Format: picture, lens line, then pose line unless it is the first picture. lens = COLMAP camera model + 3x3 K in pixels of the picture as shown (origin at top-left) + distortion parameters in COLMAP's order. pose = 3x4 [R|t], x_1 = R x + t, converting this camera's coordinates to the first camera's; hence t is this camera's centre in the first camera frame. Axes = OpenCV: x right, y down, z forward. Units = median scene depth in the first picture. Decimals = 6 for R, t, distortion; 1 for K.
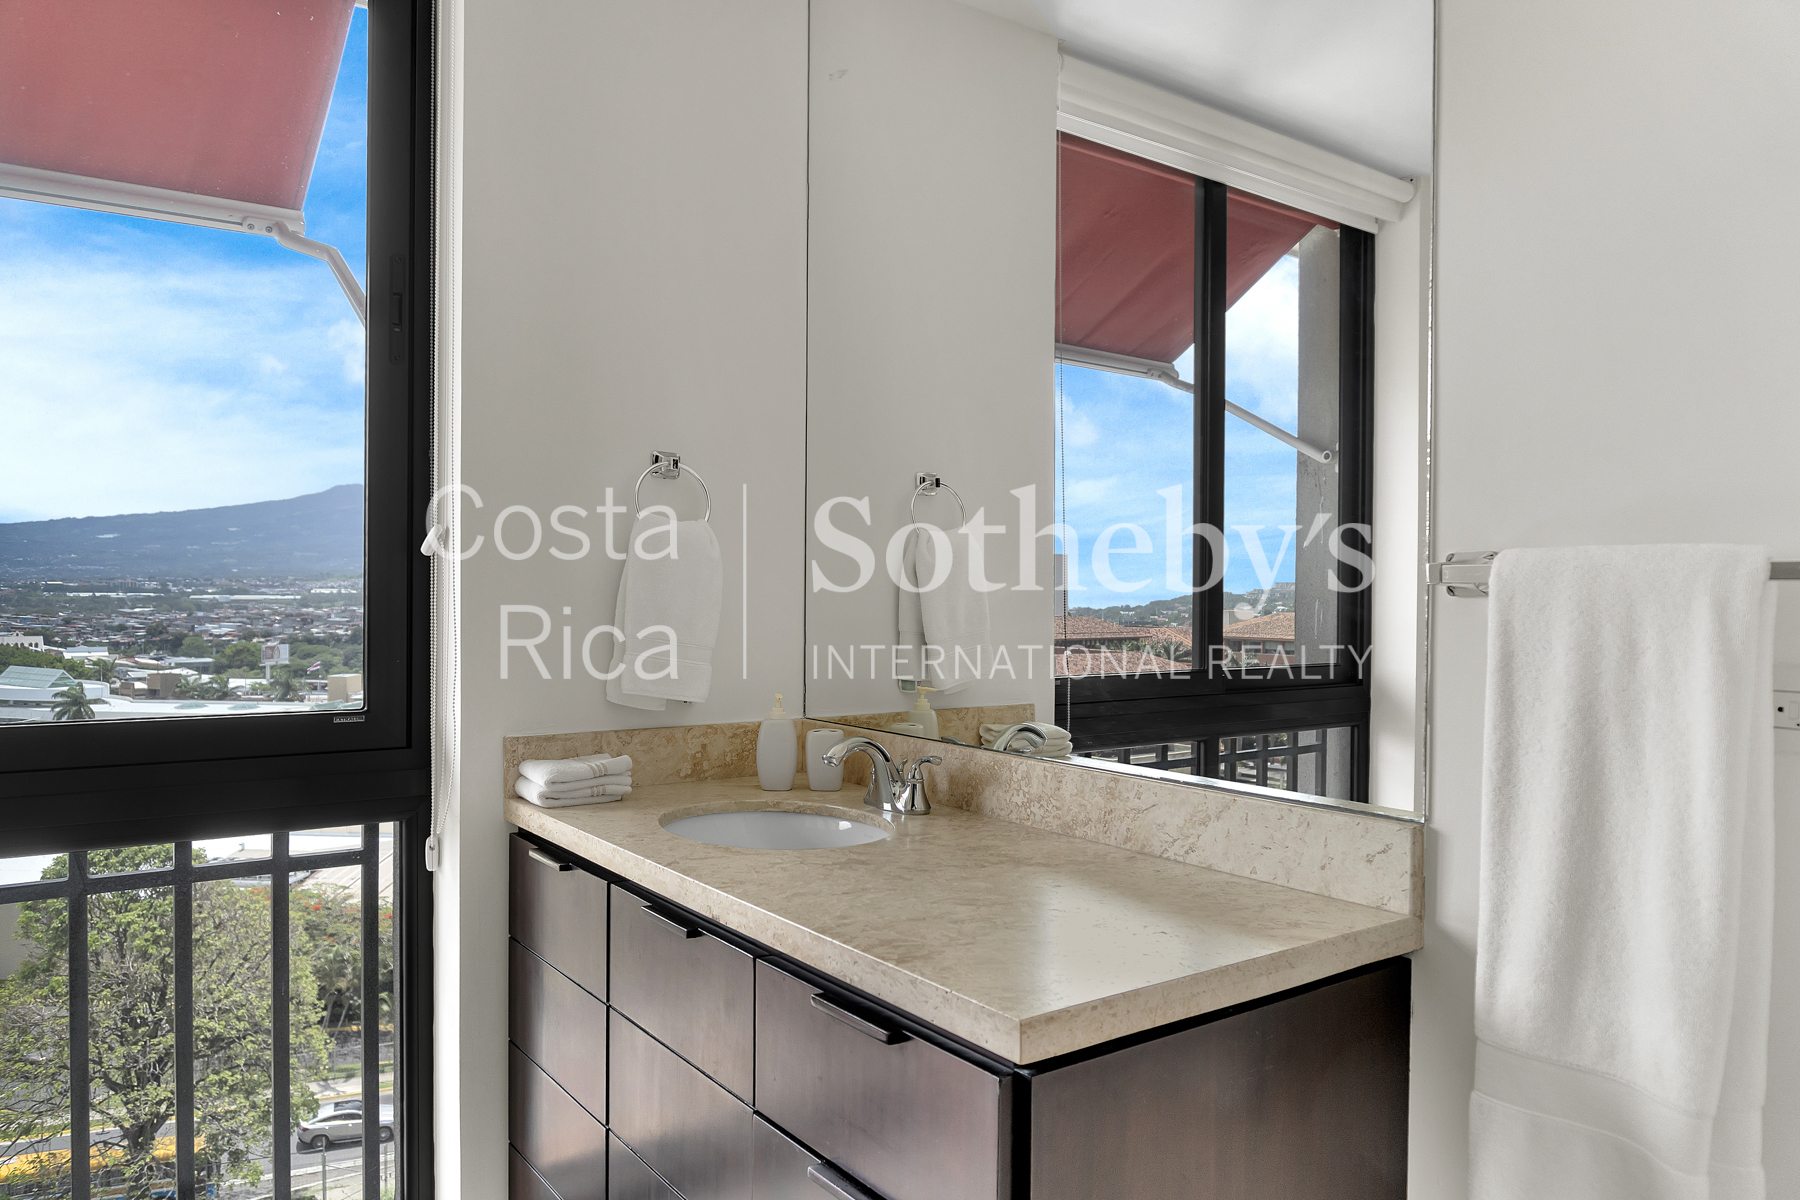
lens RADIAL K [[1211.3, 0, 900.0], [0, 1211.3, 600.0], [0, 0, 1]] dist [-0.018475, -0.005528]
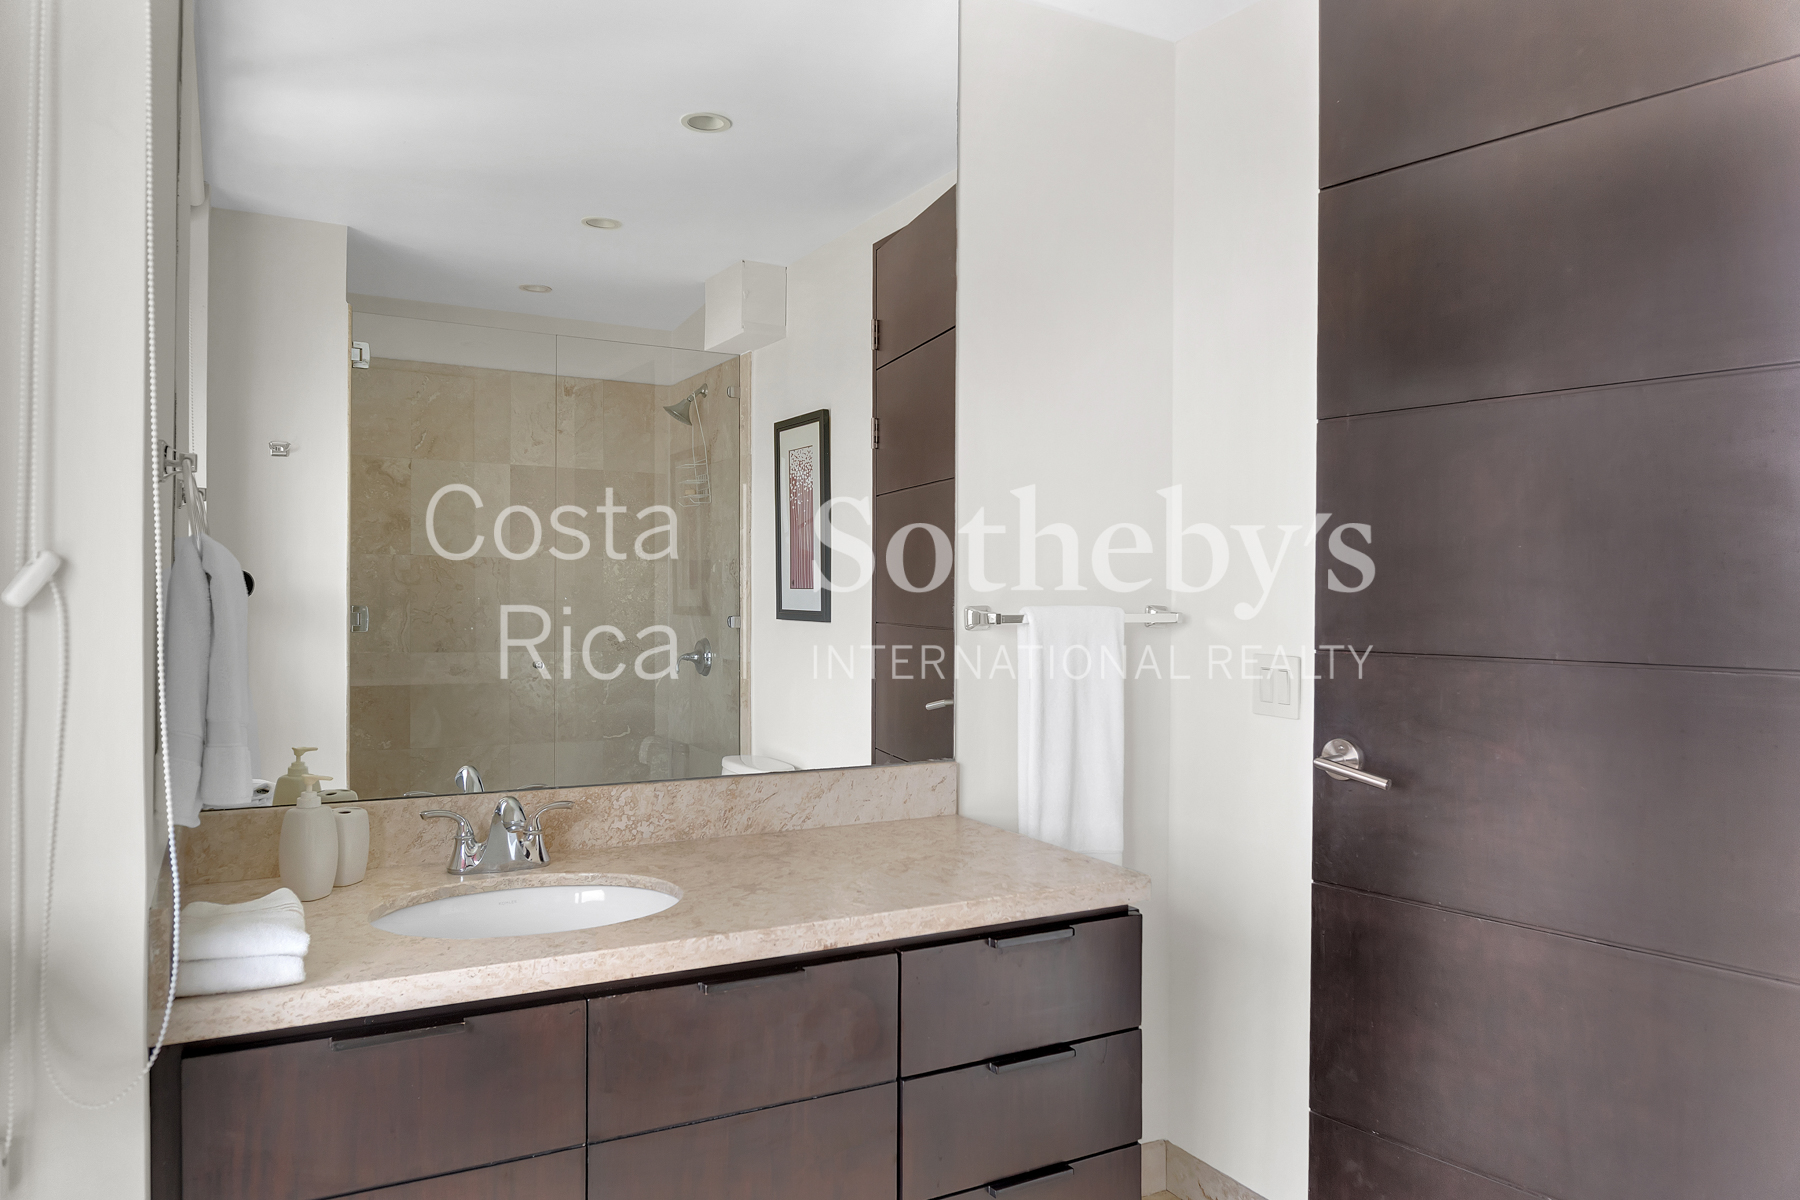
lens RADIAL K [[1211.3, 0, 900.0], [0, 1211.3, 600.0], [0, 0, 1]] dist [-0.018475, -0.005528]
pose [[0.111432, -0.006617, 0.993750, -1.049557], [-0.001944, 0.999974, 0.006876, -0.049187], [-0.993770, -0.002698, 0.111416, 0.695769]]
